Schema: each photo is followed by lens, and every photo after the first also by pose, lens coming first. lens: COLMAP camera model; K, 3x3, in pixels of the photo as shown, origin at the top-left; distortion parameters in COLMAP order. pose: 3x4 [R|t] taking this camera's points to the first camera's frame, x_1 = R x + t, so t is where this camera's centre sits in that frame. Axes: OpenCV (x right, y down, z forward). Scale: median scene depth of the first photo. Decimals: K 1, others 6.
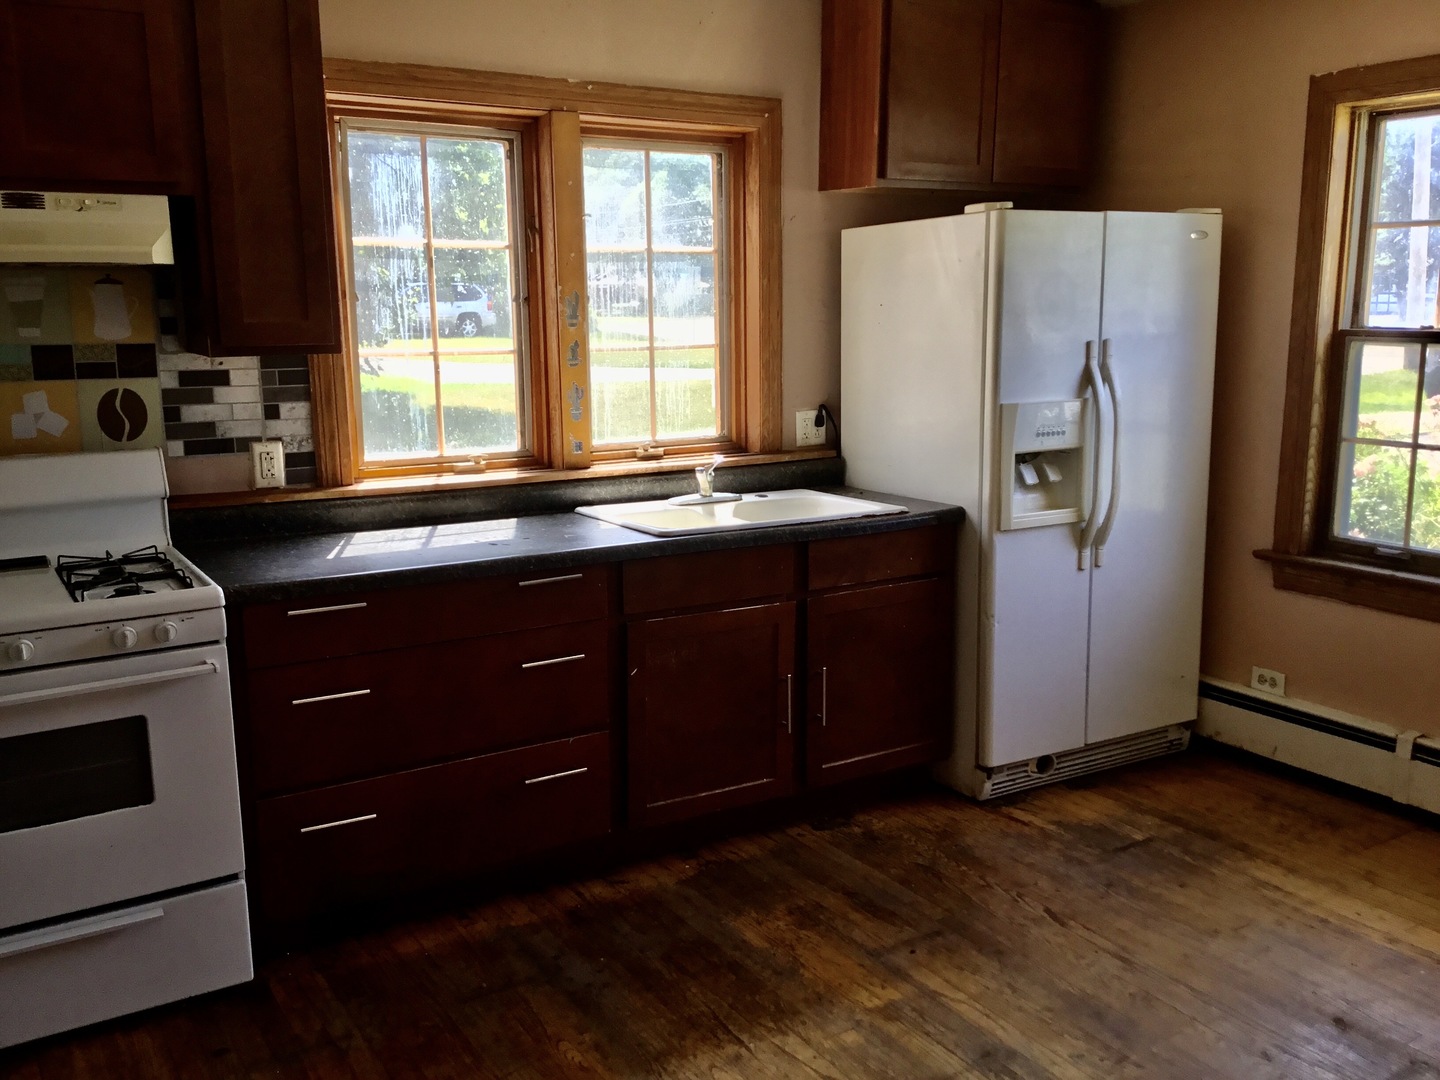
lens RADIAL K [[1291.5, 0, 720.0], [0, 1291.5, 540.0], [0, 0, 1]] dist [0.133505, -0.244025]
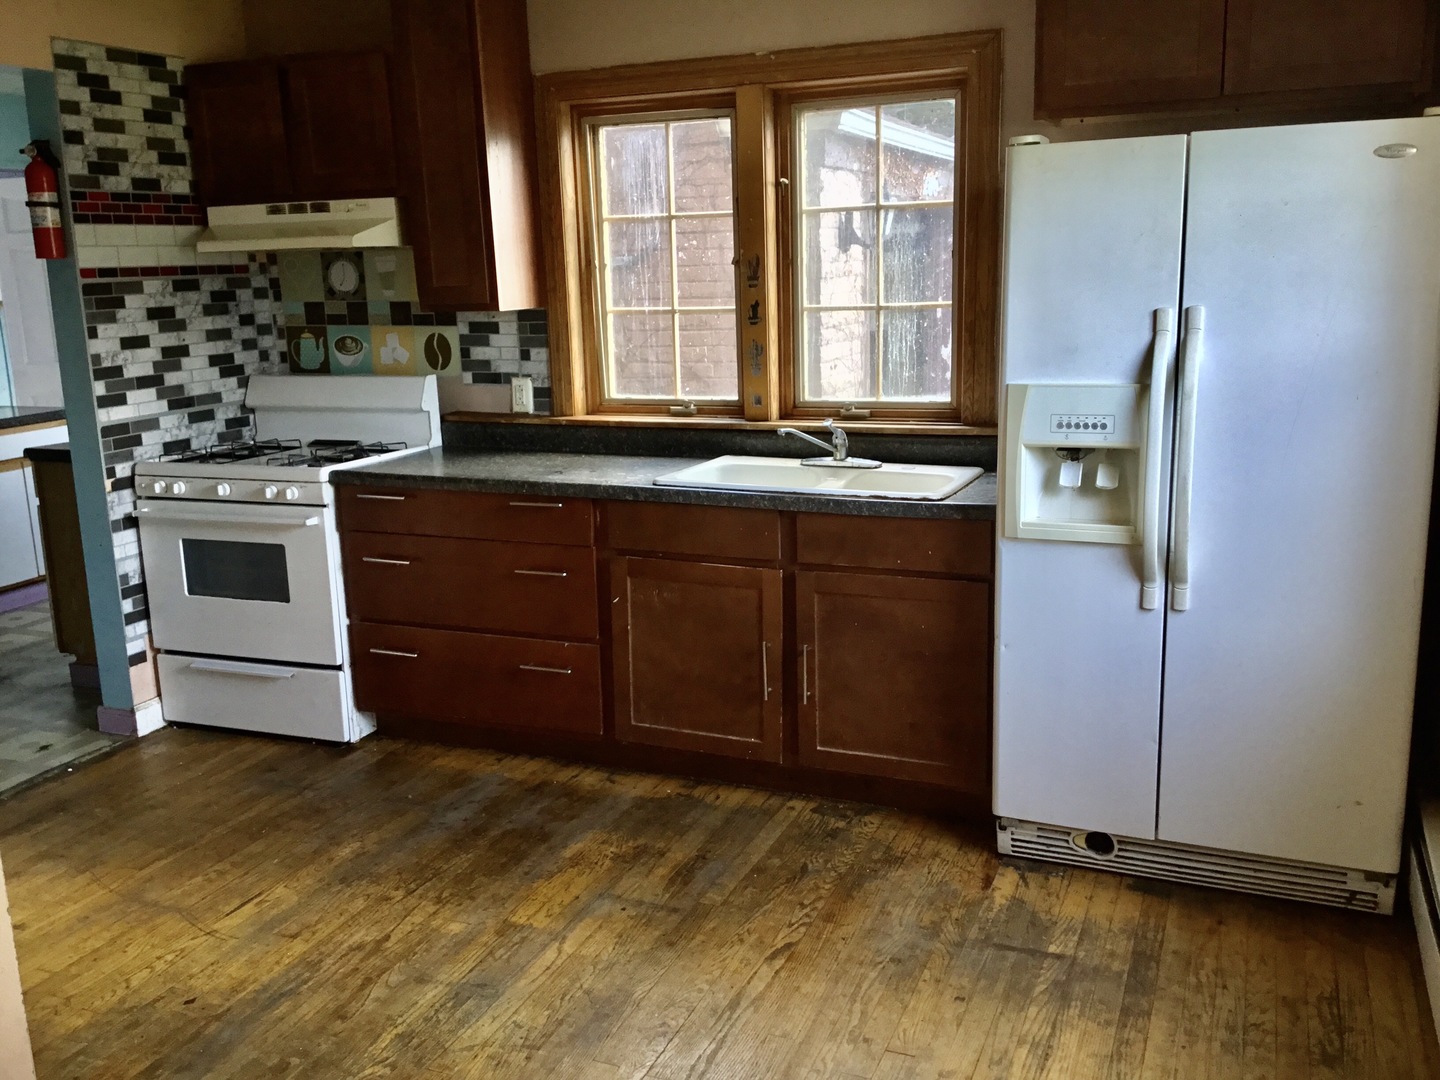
lens RADIAL K [[1291.5, 0, 720.0], [0, 1291.5, 540.0], [0, 0, 1]] dist [0.133505, -0.244025]
pose [[0.577973, 0.158692, -0.800478, 0.846293], [-0.124380, 0.986580, 0.105779, -0.076618], [0.806522, 0.038426, 0.589954, 0.394954]]
